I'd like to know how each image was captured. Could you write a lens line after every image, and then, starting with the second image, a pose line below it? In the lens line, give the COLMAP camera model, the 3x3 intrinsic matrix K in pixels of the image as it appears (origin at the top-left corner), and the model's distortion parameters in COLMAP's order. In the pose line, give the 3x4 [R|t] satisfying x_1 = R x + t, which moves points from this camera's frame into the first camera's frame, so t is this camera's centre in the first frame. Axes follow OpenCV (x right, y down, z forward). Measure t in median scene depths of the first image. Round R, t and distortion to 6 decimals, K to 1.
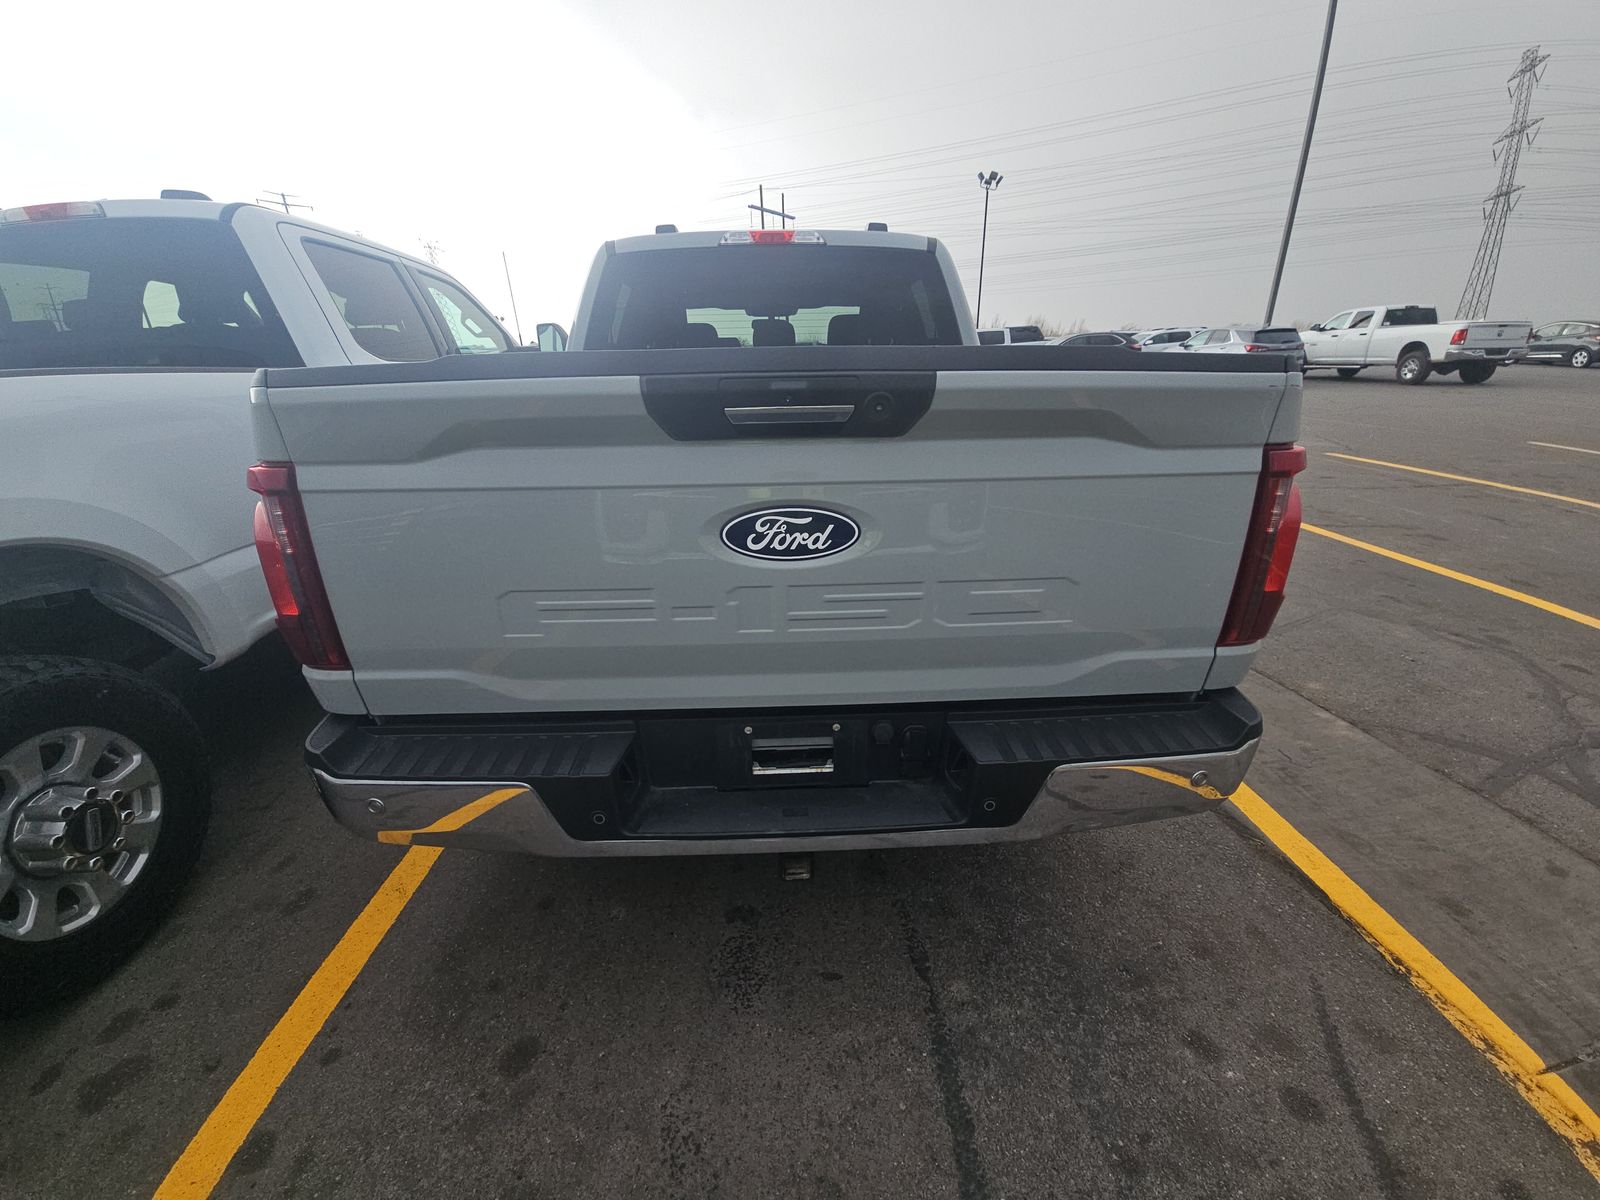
lens RADIAL K [[656.4, 0, 798.1], [0, 656.4, 609.5], [0, 0, 1]] dist [-0.007011, -0.004041]
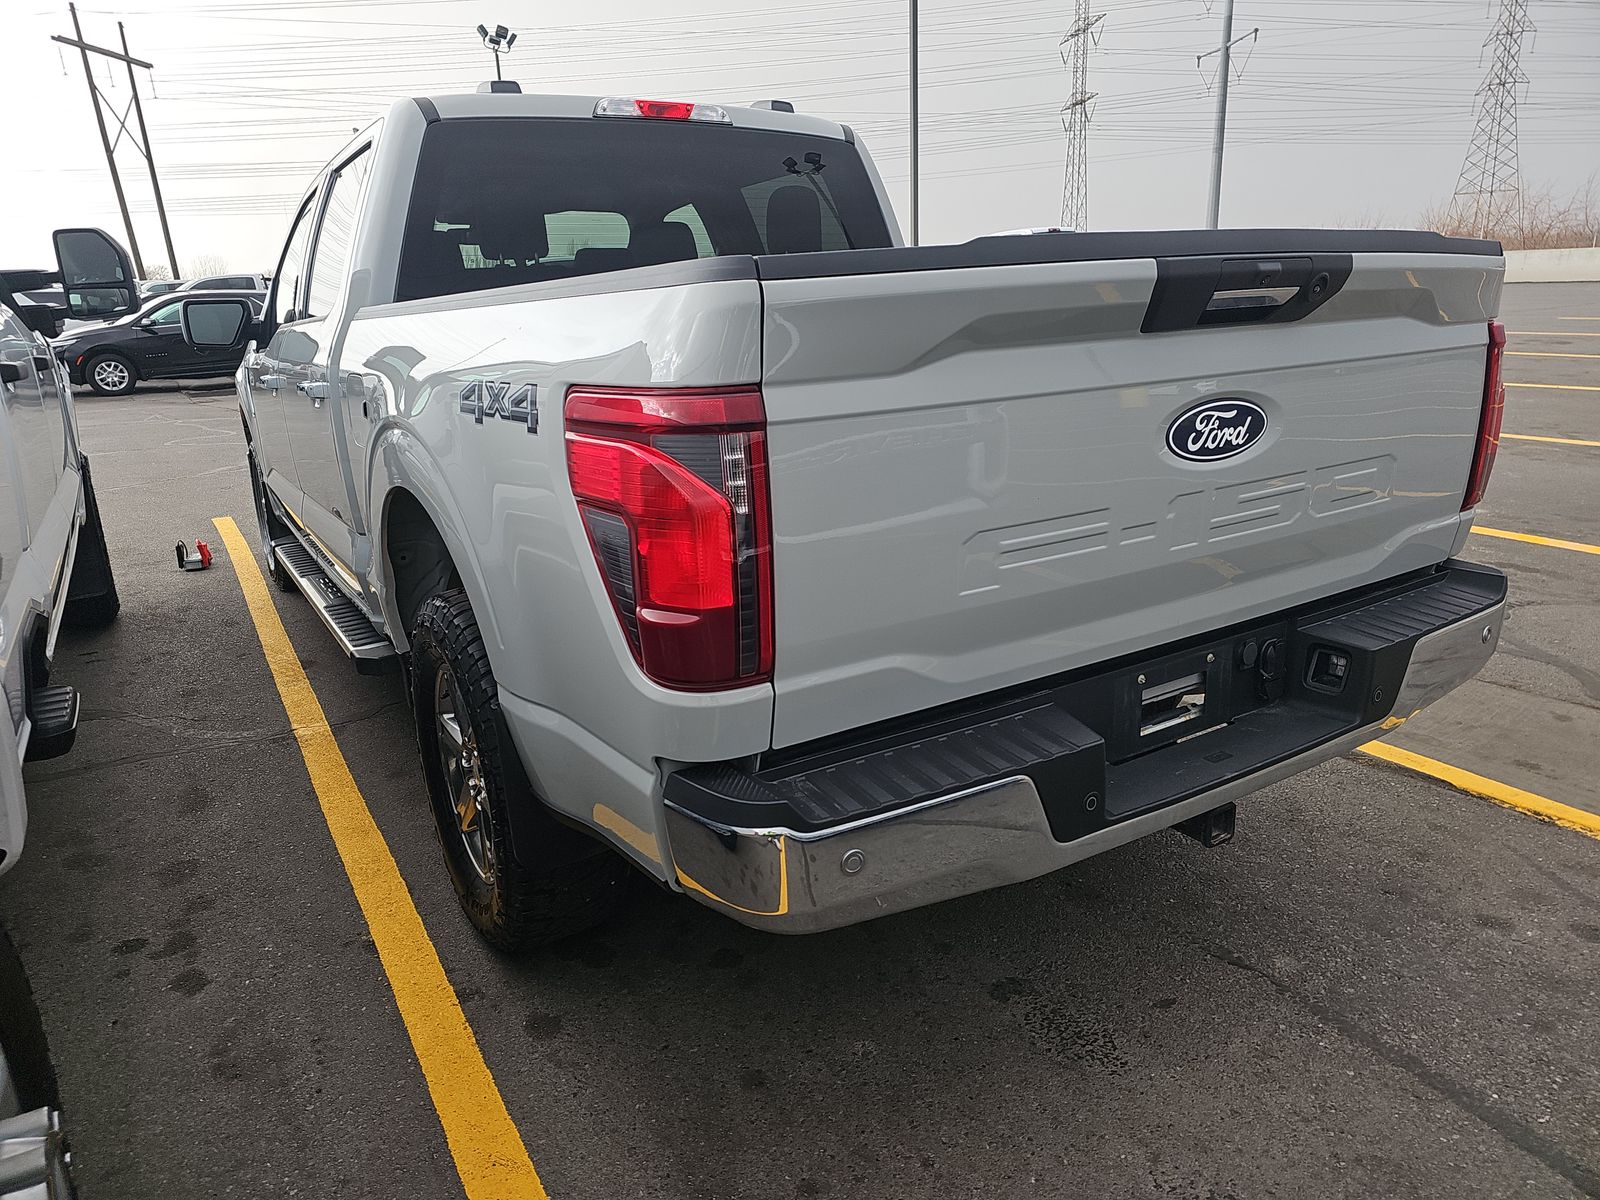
lens RADIAL K [[1064.5, 0, 795.8], [0, 1064.5, 604.4], [0, 0, 1]] dist [0.031840, -0.016346]
pose [[0.861872, -0.157327, 0.482105, -1.106515], [0.202643, 0.978307, -0.043016, 0.058862], [-0.464879, 0.134770, 0.875057, -0.005627]]
